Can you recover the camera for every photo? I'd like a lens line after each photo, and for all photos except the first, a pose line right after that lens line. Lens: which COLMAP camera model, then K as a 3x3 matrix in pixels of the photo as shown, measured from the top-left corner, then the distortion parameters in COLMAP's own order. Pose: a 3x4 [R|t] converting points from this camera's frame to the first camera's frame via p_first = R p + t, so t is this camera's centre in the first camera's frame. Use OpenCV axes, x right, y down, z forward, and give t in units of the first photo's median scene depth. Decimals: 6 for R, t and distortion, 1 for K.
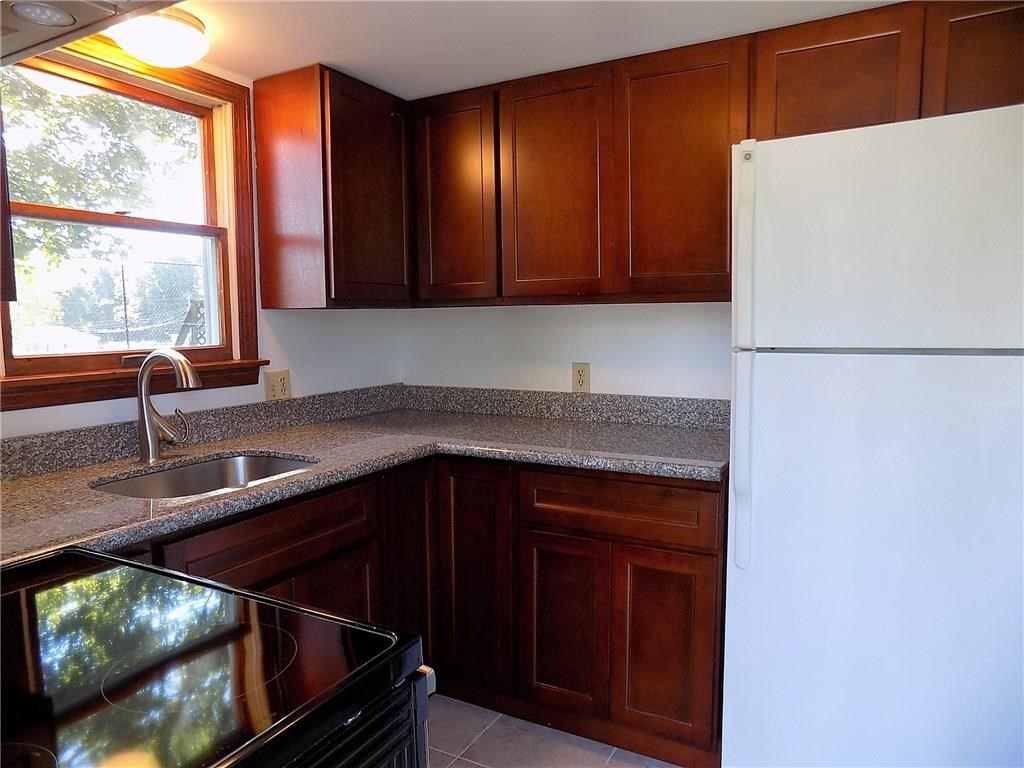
lens RADIAL K [[683.5, 0, 514.8], [0, 683.5, 385.8], [0, 0, 1]] dist [-0.037897, 0.006980]
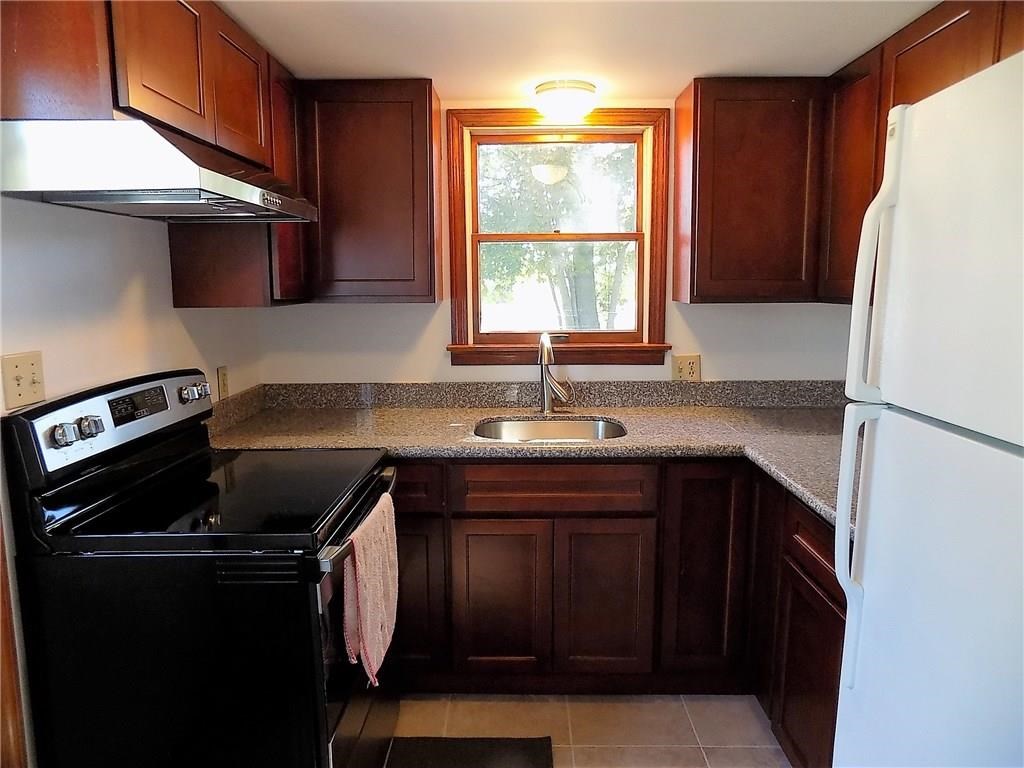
lens RADIAL K [[683.5, 0, 514.5], [0, 683.5, 386.3], [0, 0, 1]] dist [-0.037897, 0.006980]
pose [[0.478404, 0.145929, -0.865930, 0.537697], [-0.087548, 0.989109, 0.118319, -0.085709], [0.873765, 0.019206, 0.485969, 0.214905]]
